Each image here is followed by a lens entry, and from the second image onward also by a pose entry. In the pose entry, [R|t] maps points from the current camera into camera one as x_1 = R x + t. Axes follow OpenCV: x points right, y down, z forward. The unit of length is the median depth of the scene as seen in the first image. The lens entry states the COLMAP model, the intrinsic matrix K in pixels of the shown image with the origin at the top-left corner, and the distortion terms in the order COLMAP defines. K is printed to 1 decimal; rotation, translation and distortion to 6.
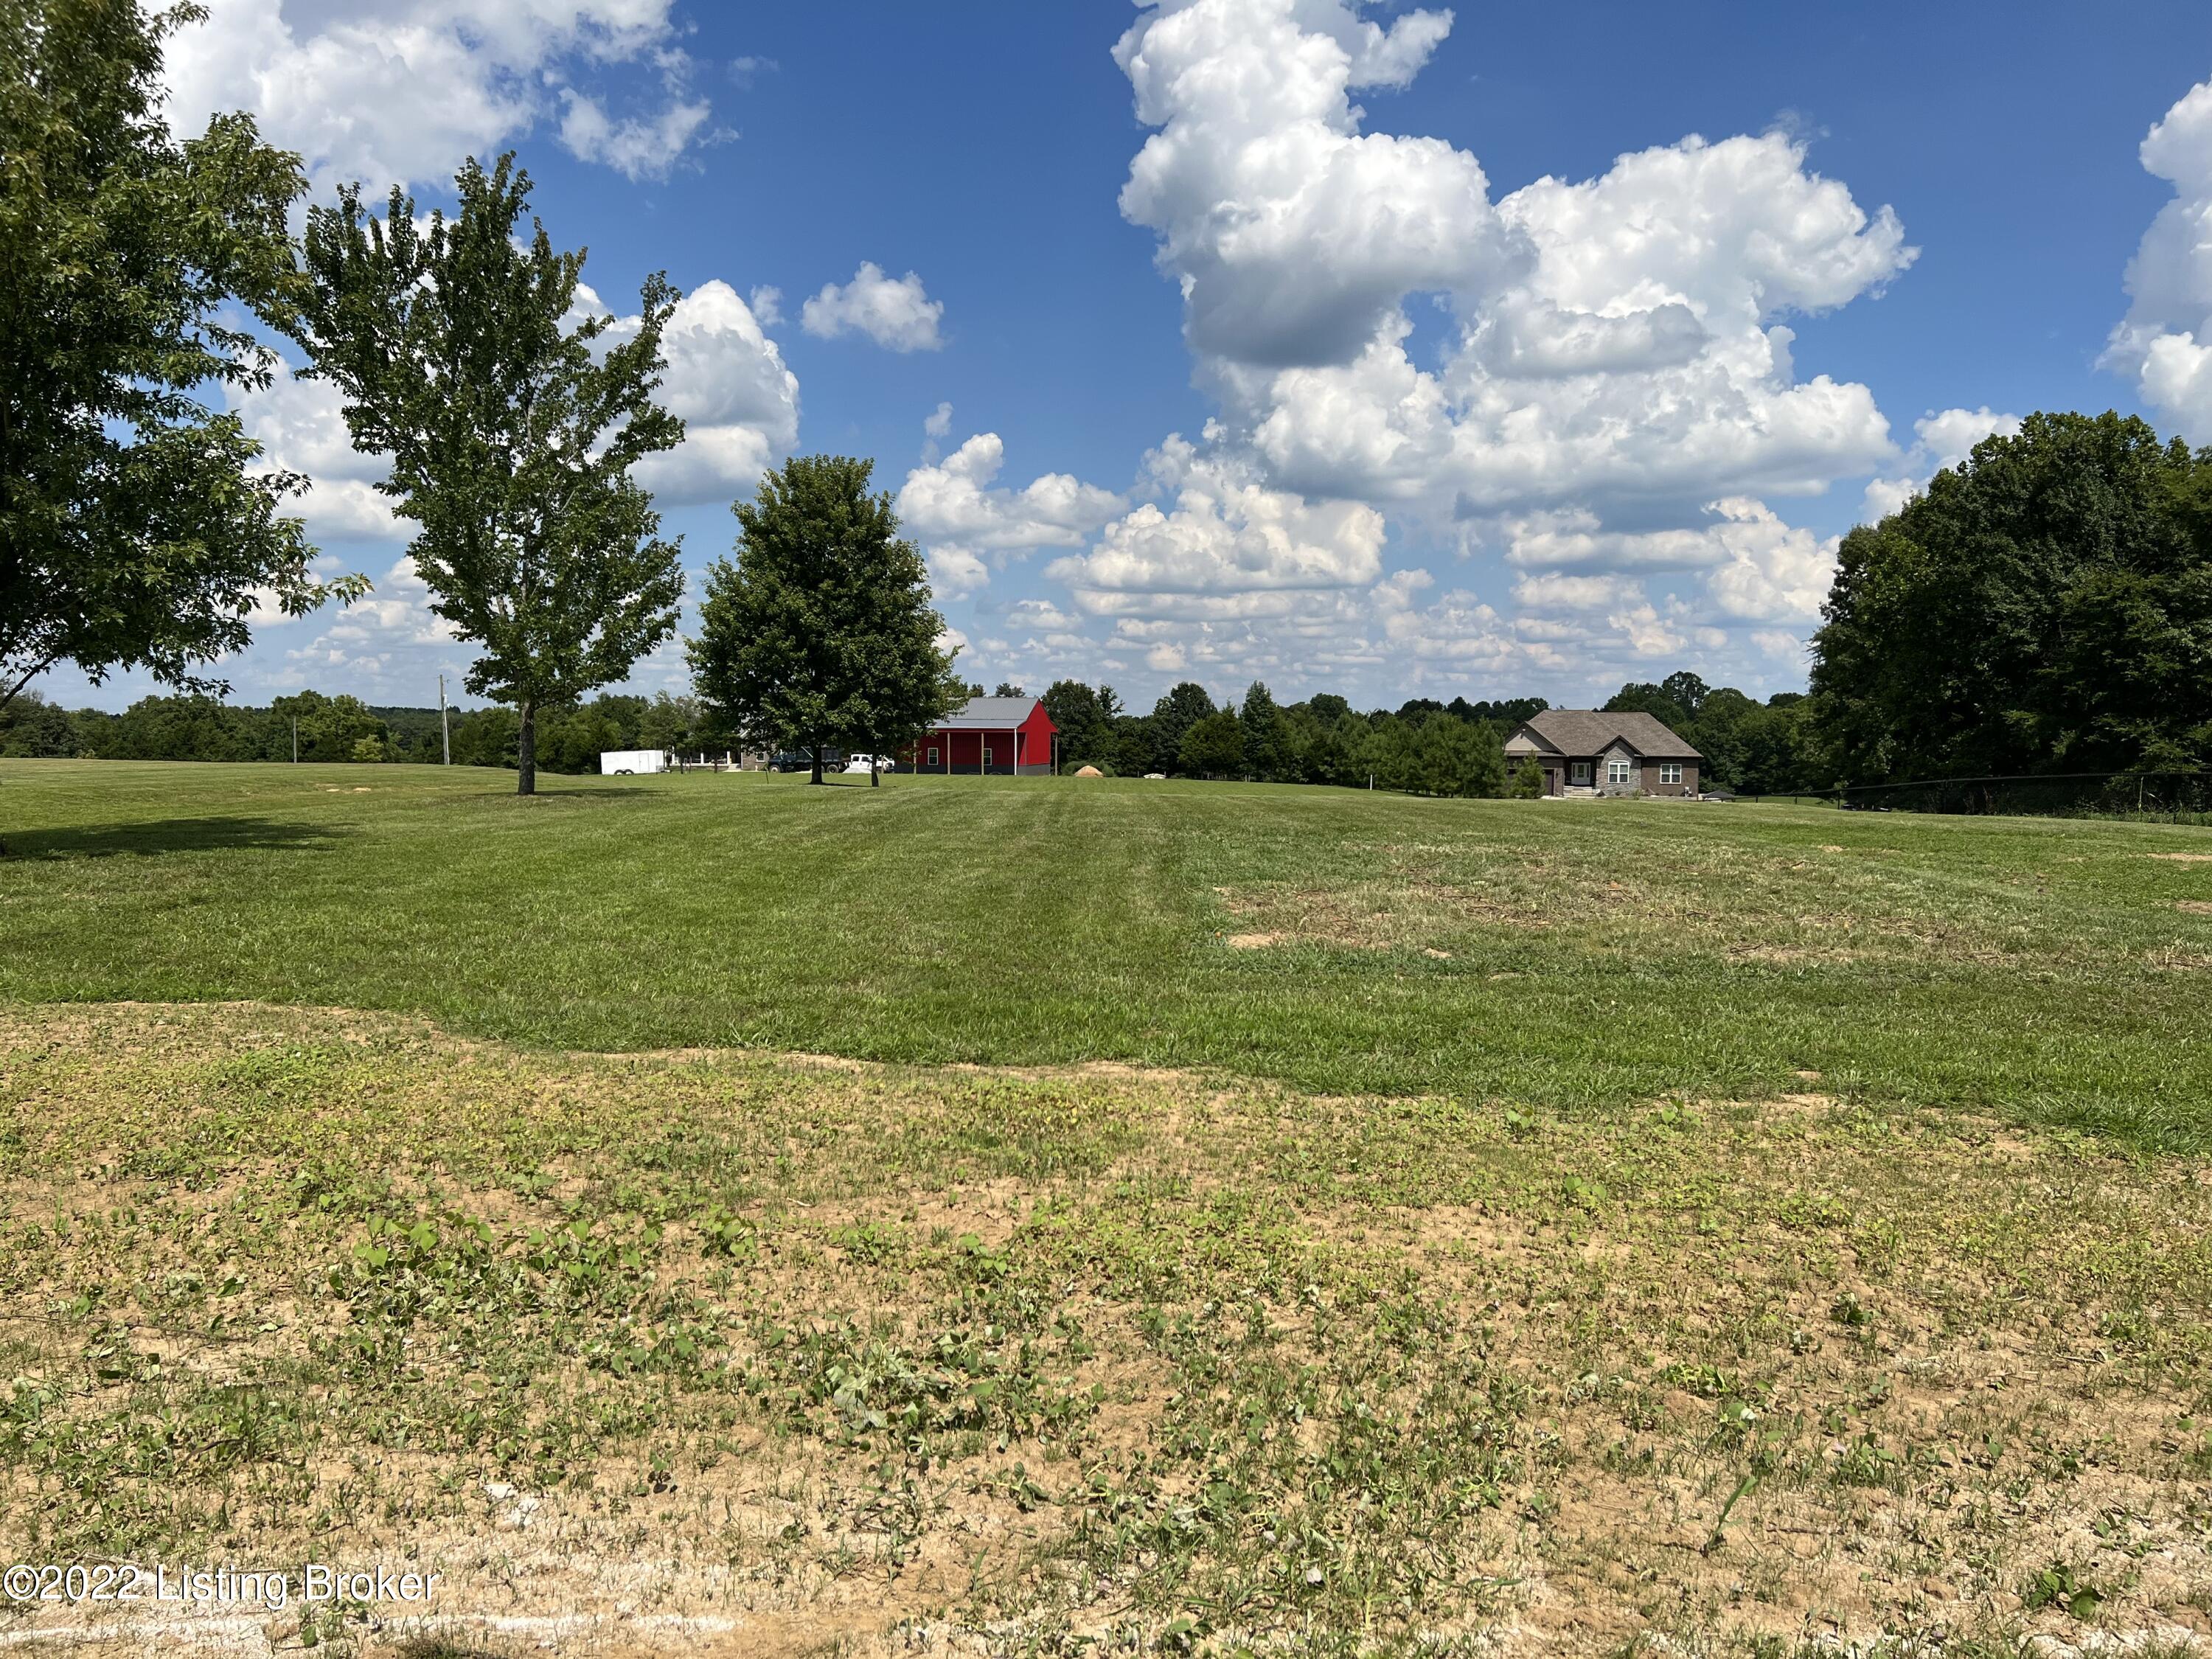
lens RADIAL K [[1679.5, 0, 1095.3], [0, 1679.5, 814.3], [0, 0, 1]] dist [0.061949, -0.059937]
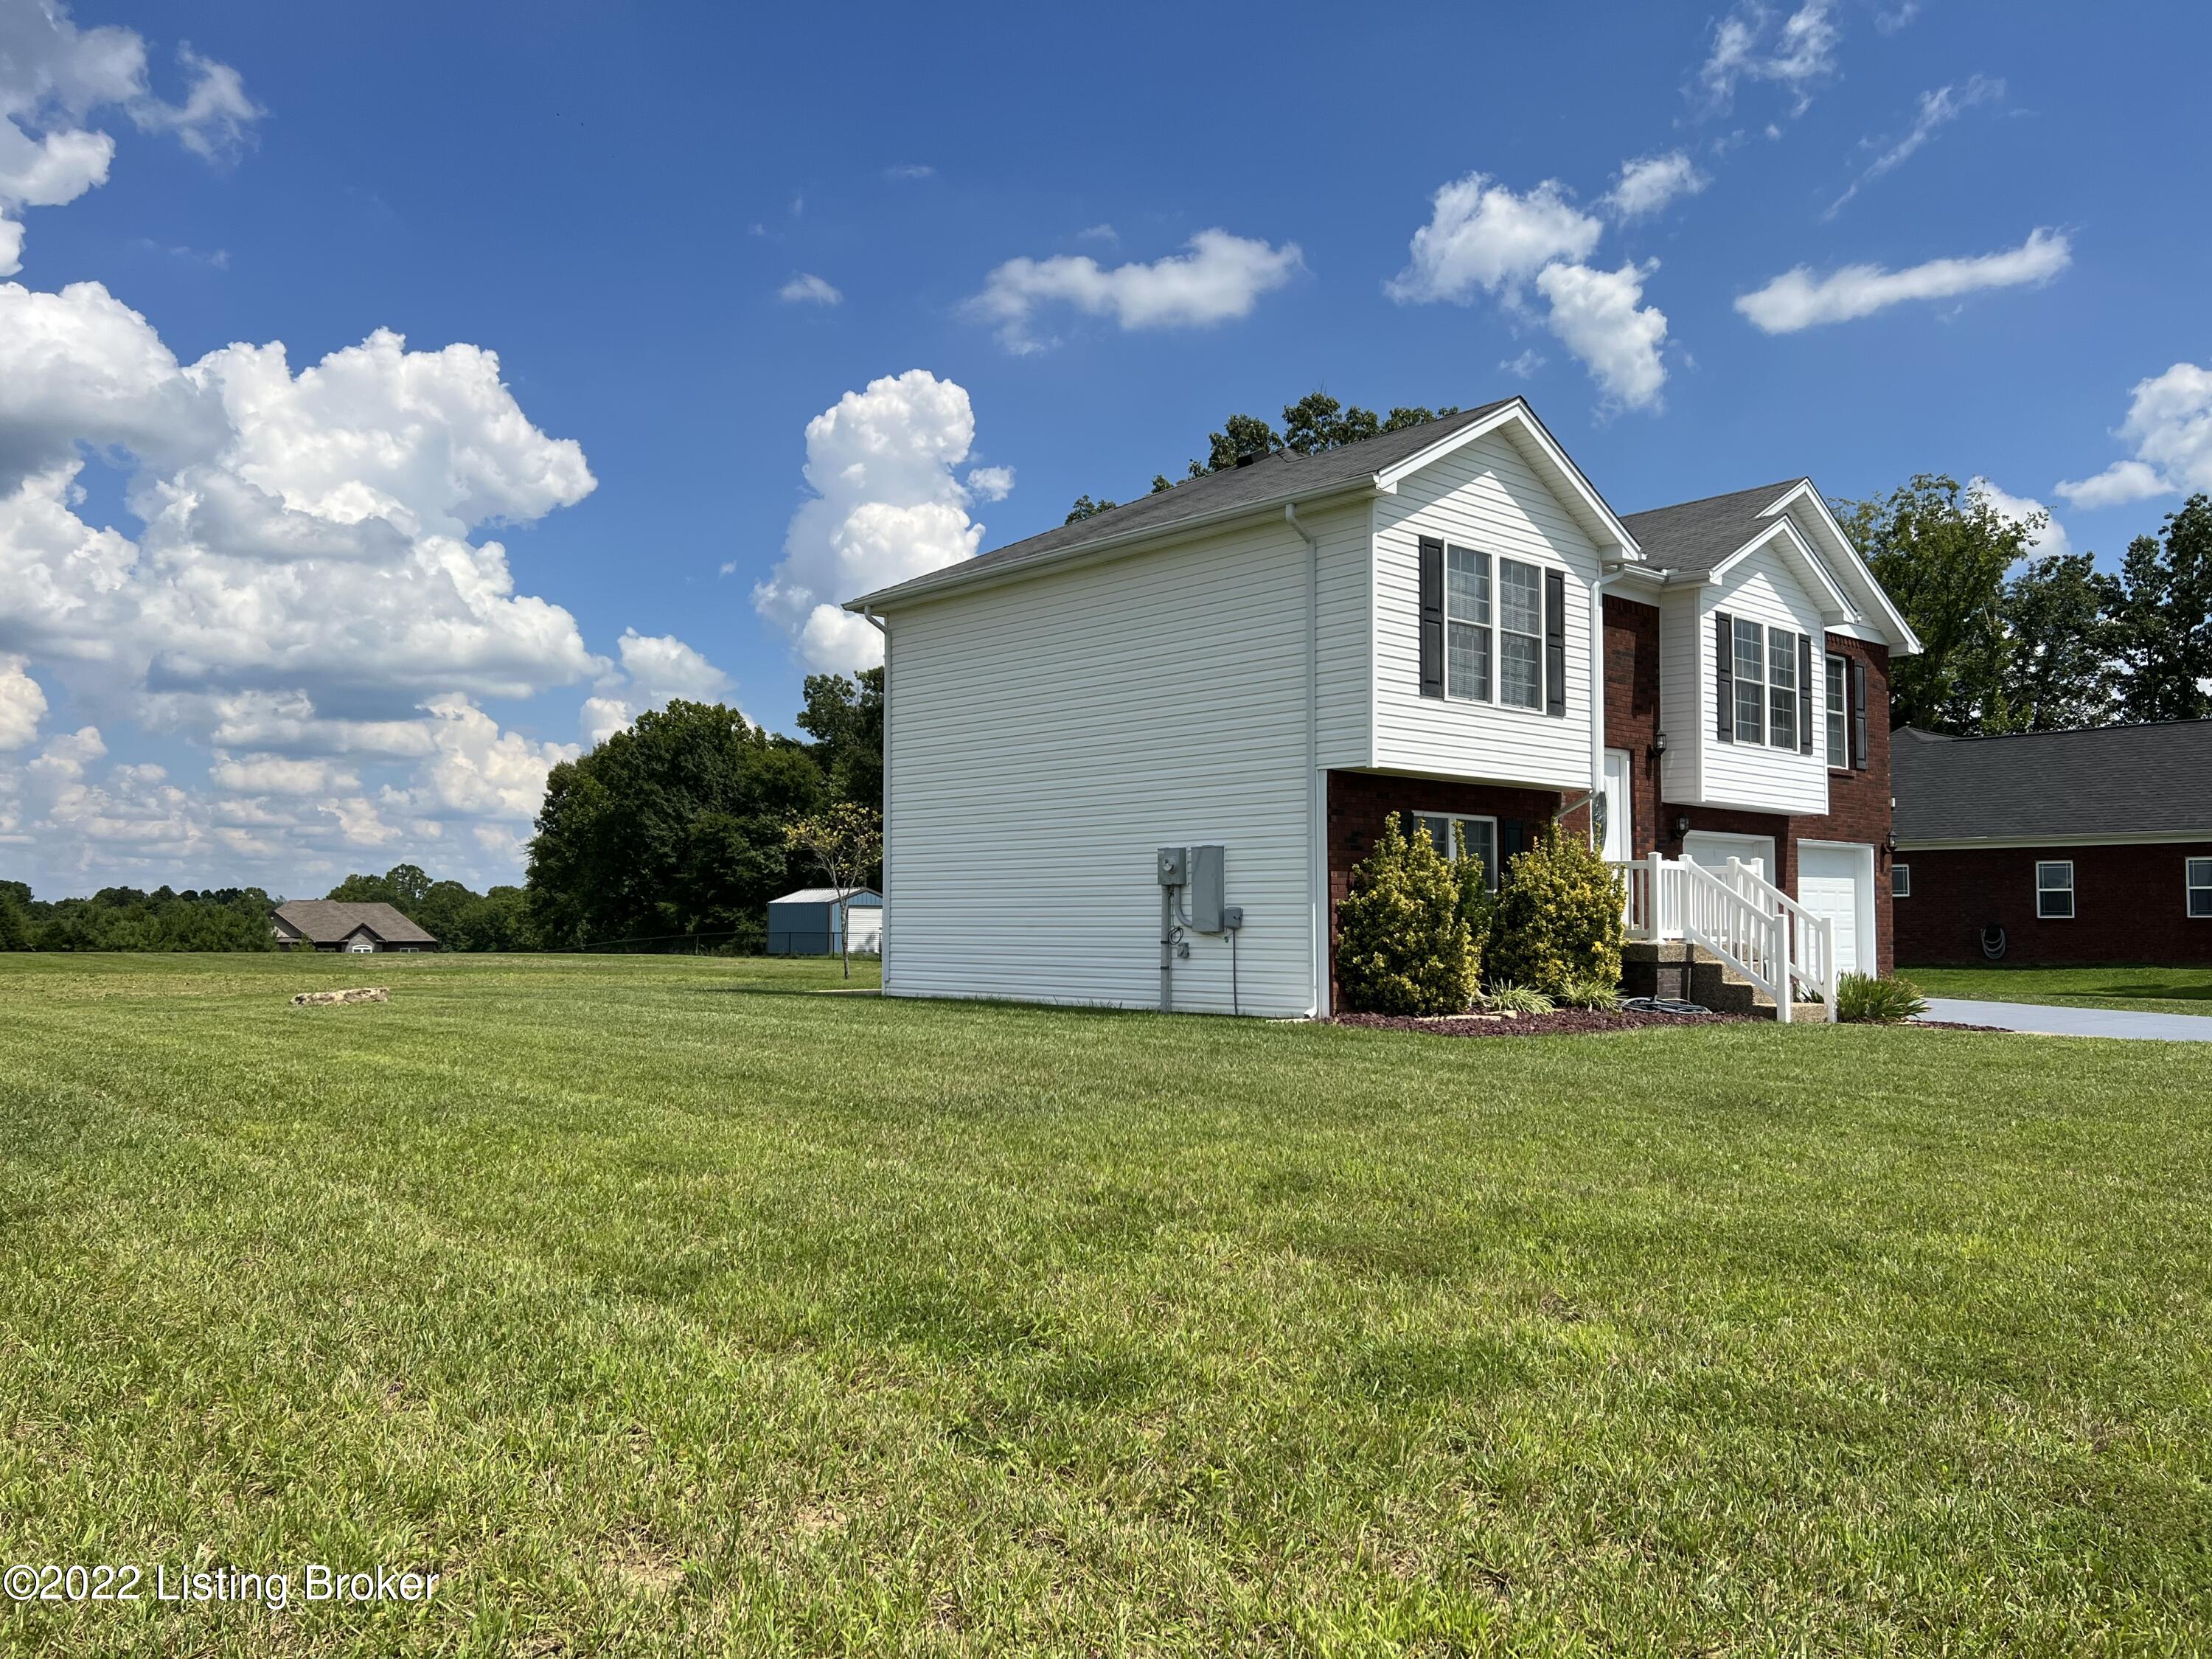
lens RADIAL K [[1679.5, 0, 1103.1], [0, 1679.5, 829.1], [0, 0, 1]] dist [0.061949, -0.059937]
pose [[0.746541, 0.035174, 0.664409, -0.075343], [0.034151, 0.995260, -0.091061, 0.011056], [-0.664463, 0.090671, 0.741800, -0.174855]]
